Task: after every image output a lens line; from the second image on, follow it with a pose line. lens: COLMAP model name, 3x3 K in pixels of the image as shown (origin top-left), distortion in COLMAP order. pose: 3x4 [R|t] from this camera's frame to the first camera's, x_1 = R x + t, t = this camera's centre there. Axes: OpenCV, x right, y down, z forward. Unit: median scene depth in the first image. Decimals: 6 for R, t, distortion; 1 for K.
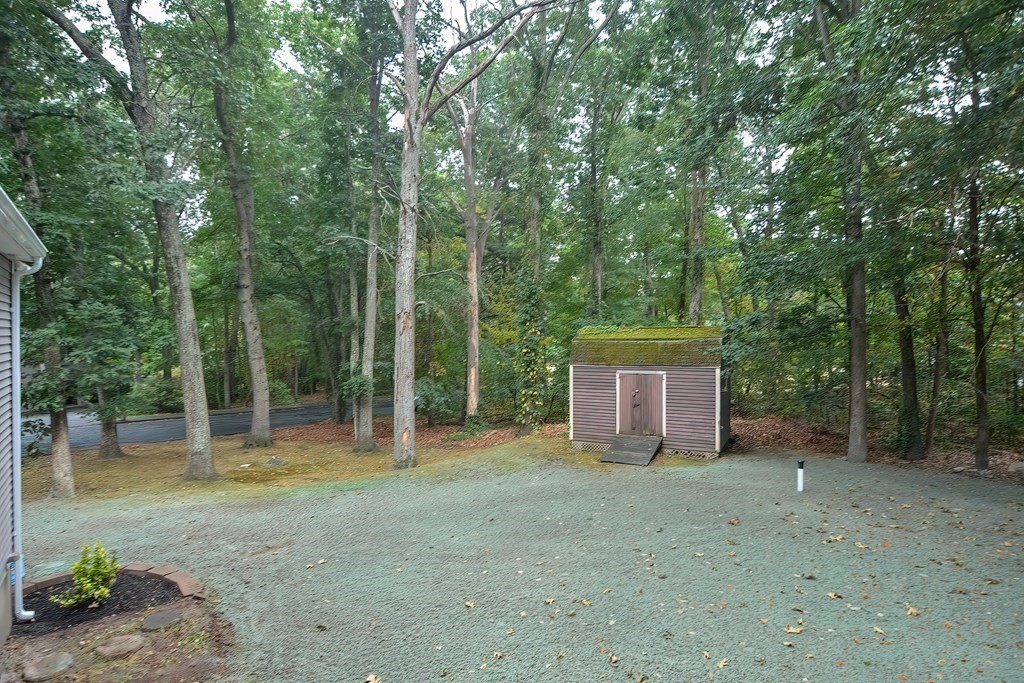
lens RADIAL K [[543.1, 0, 512.0], [0, 543.1, 341.5], [0, 0, 1]] dist [-0.001813, 0.000376]
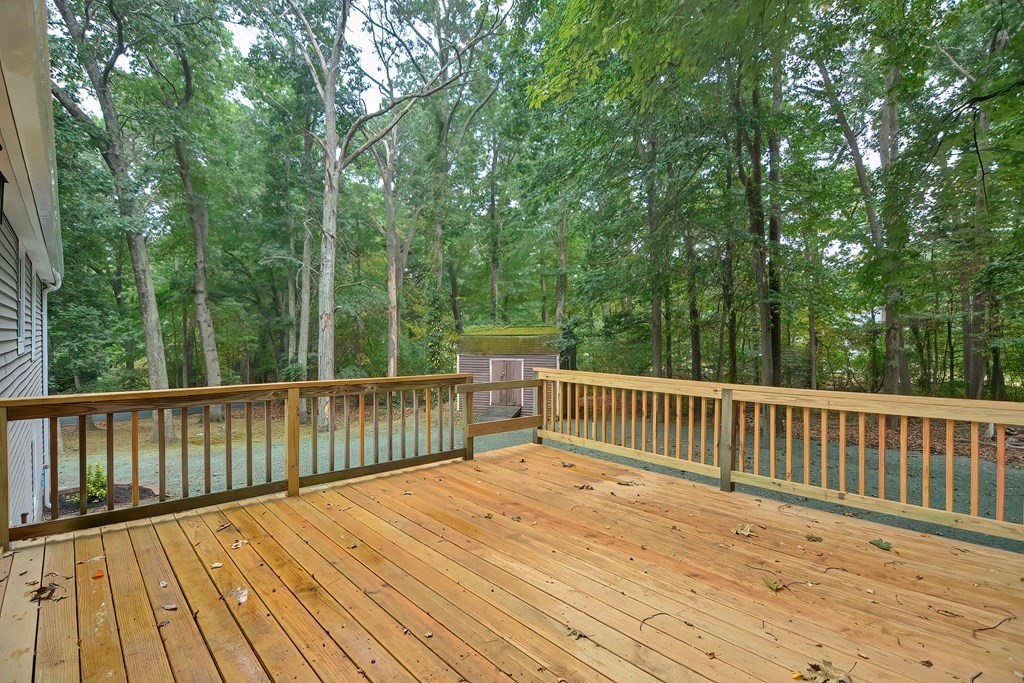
lens RADIAL K [[500.1, 0, 508.3], [0, 500.1, 341.8], [0, 0, 1]] dist [-0.004053, -0.002178]
pose [[0.995934, 0.001509, 0.090073, 0.102446], [-0.002008, 0.999983, 0.005452, 0.004623], [-0.090063, -0.005611, 0.995920, -0.191682]]
